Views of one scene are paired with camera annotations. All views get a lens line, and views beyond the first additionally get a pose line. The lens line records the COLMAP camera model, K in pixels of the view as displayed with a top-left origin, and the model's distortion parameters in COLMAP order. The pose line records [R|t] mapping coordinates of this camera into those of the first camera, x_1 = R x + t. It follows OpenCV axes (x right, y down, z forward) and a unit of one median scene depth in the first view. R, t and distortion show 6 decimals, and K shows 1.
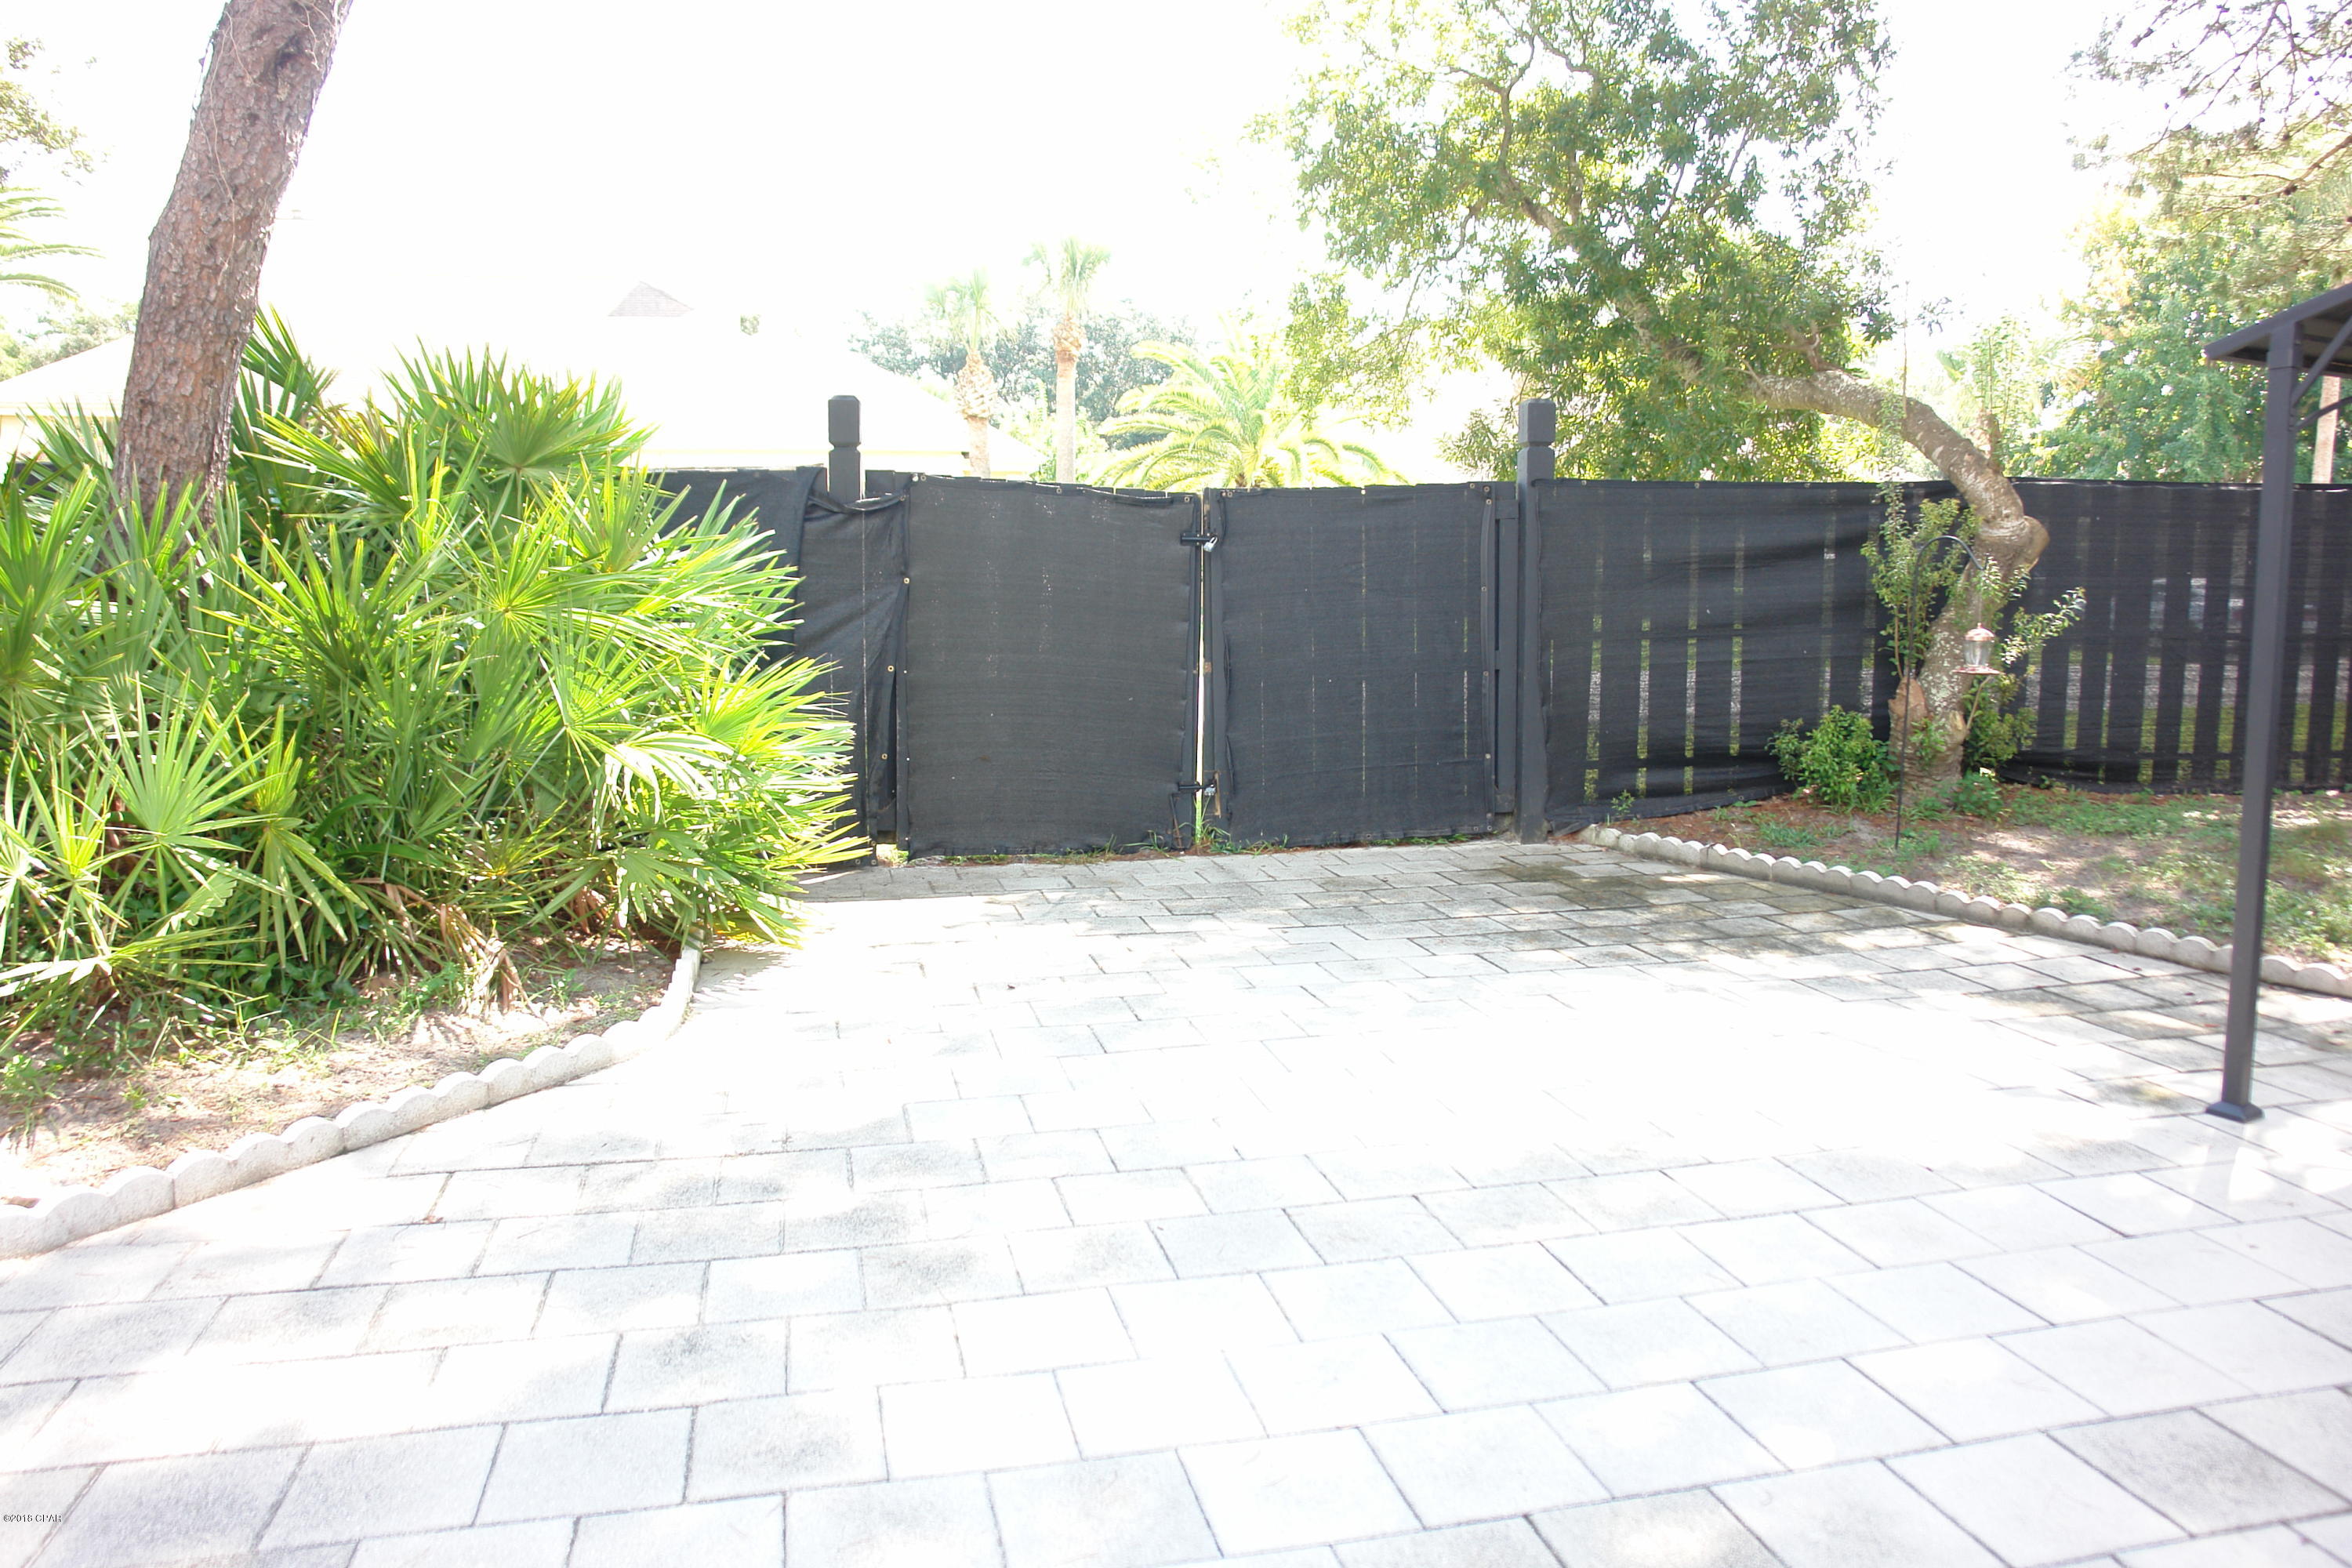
lens RADIAL K [[1635.6, 0, 1176.0], [0, 1635.6, 784.0], [0, 0, 1]] dist [-0.077932, 0.004492]
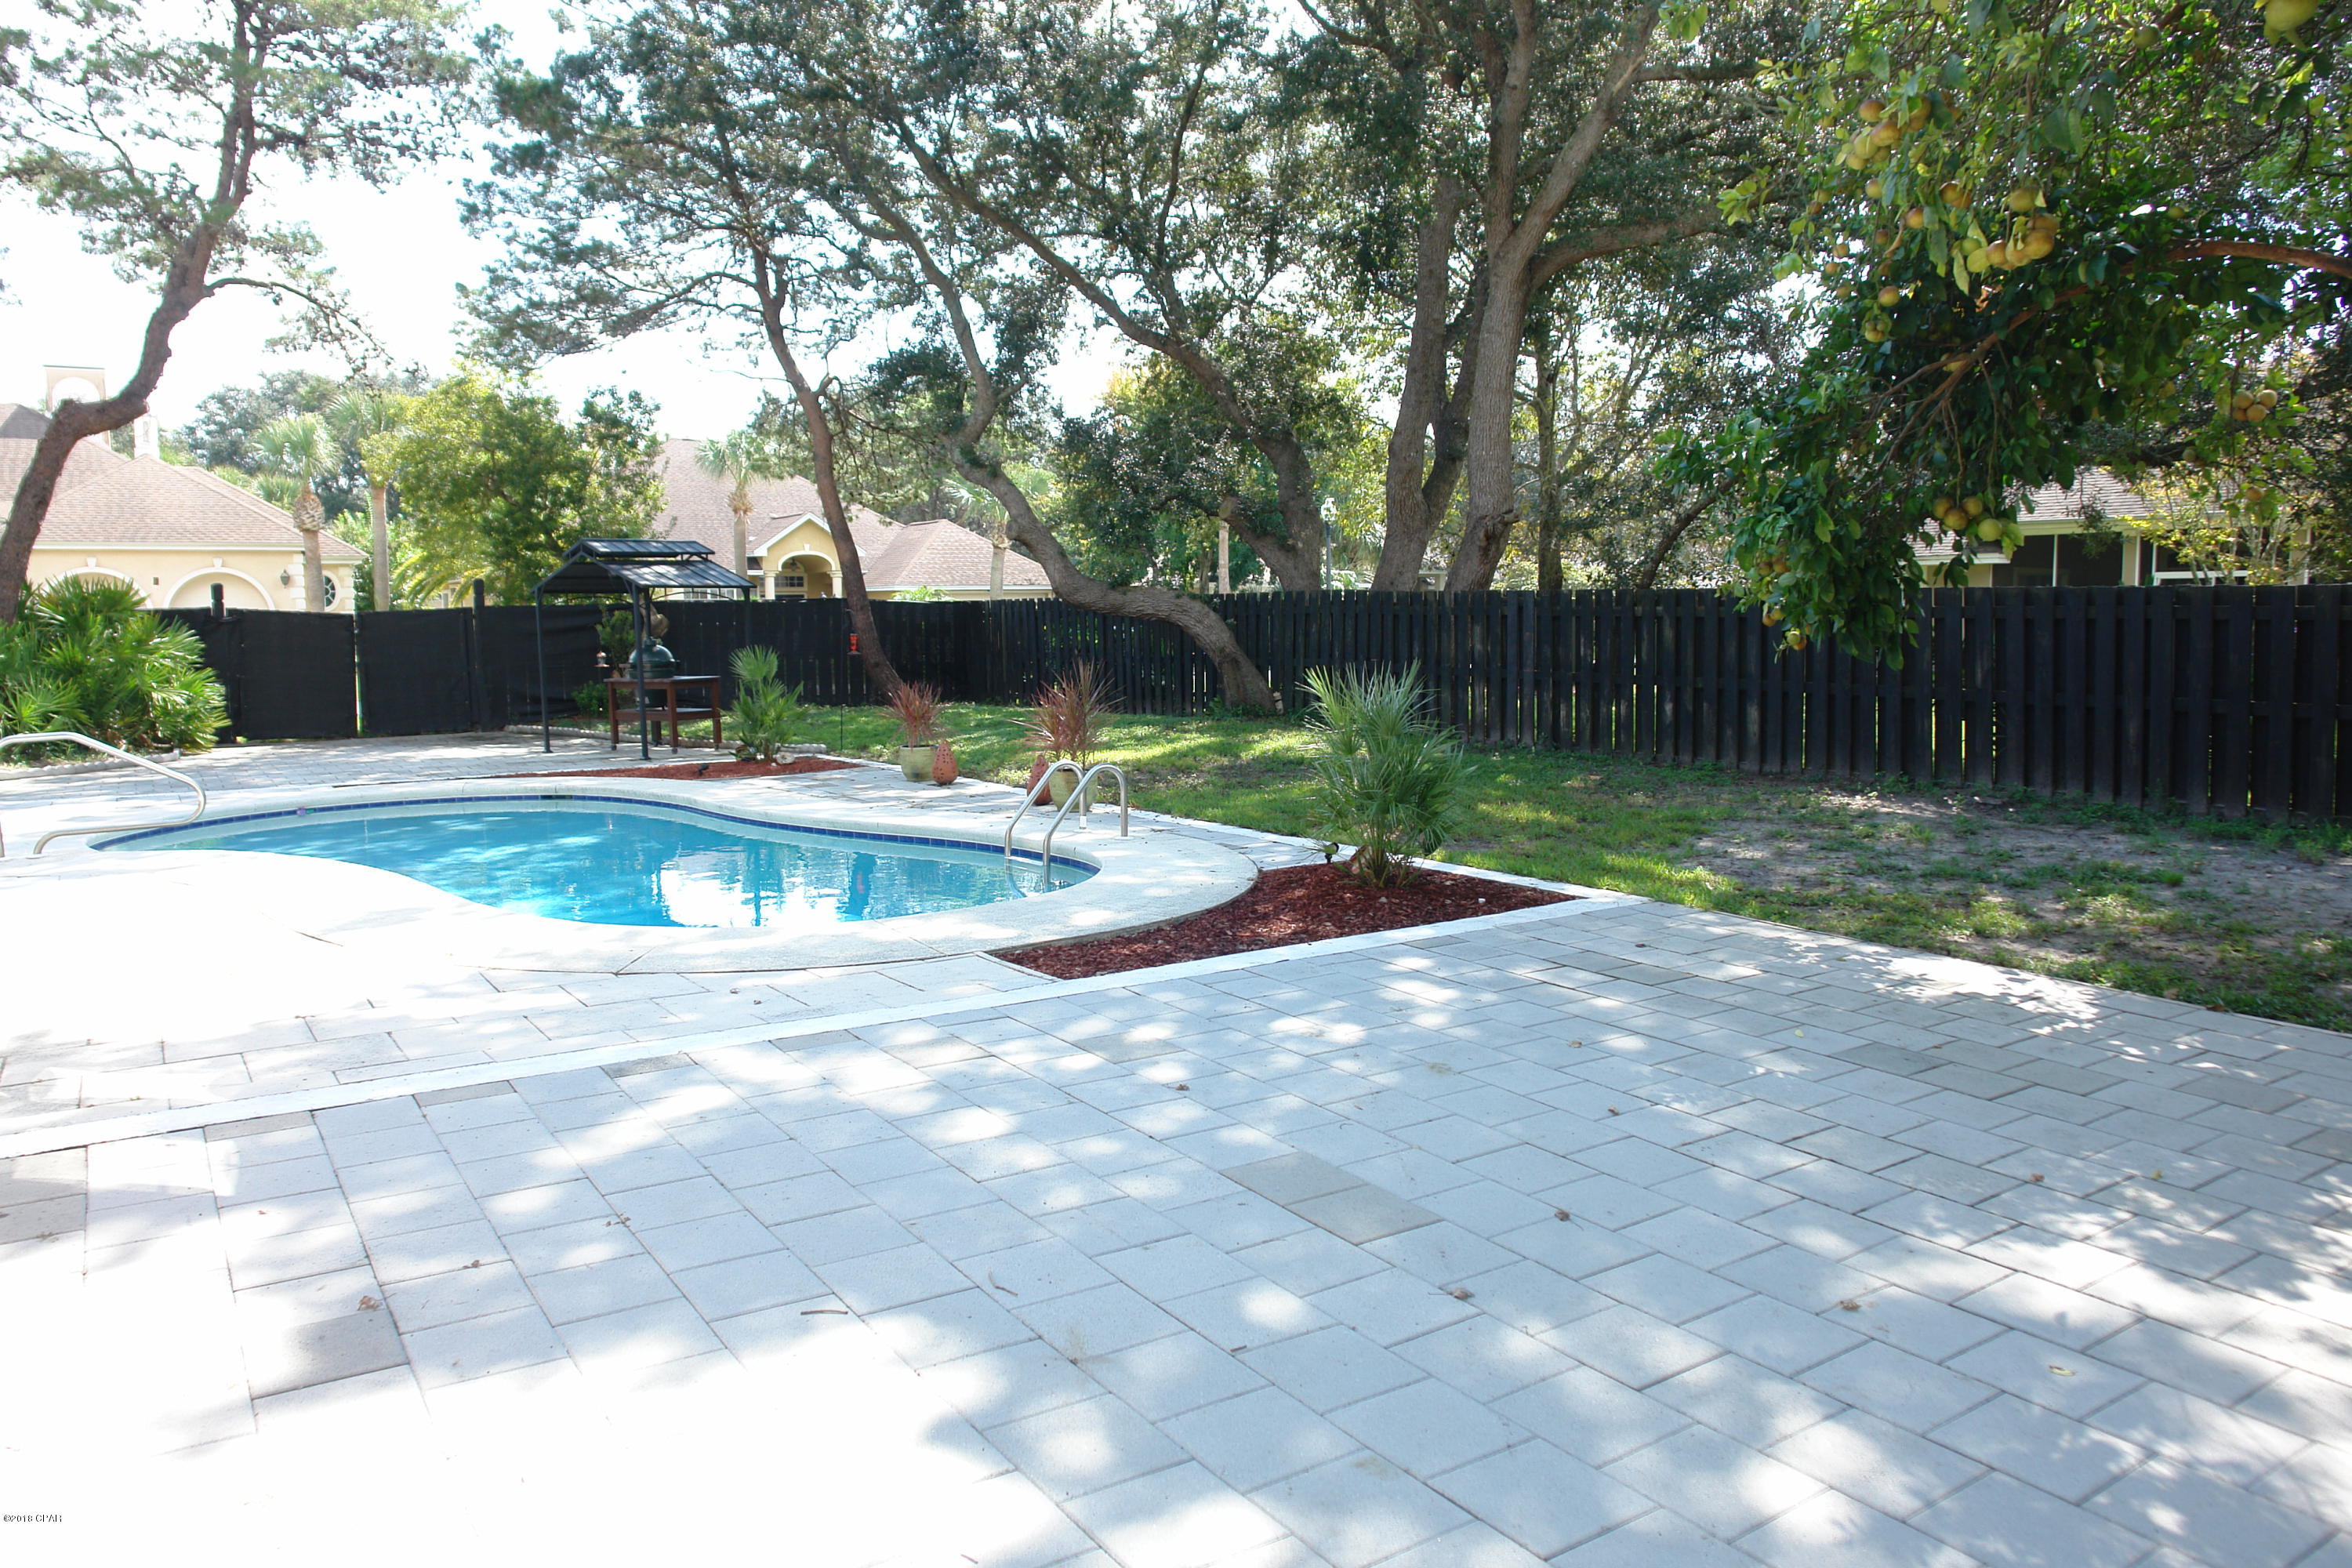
lens RADIAL K [[1635.6, 0, 1176.0], [0, 1635.6, 784.0], [0, 0, 1]] dist [-0.077932, 0.004492]
pose [[0.946351, -0.057485, 0.317986, 0.564905], [0.058950, 0.998248, 0.005021, 0.242548], [-0.317718, 0.013993, 0.948082, -2.554578]]
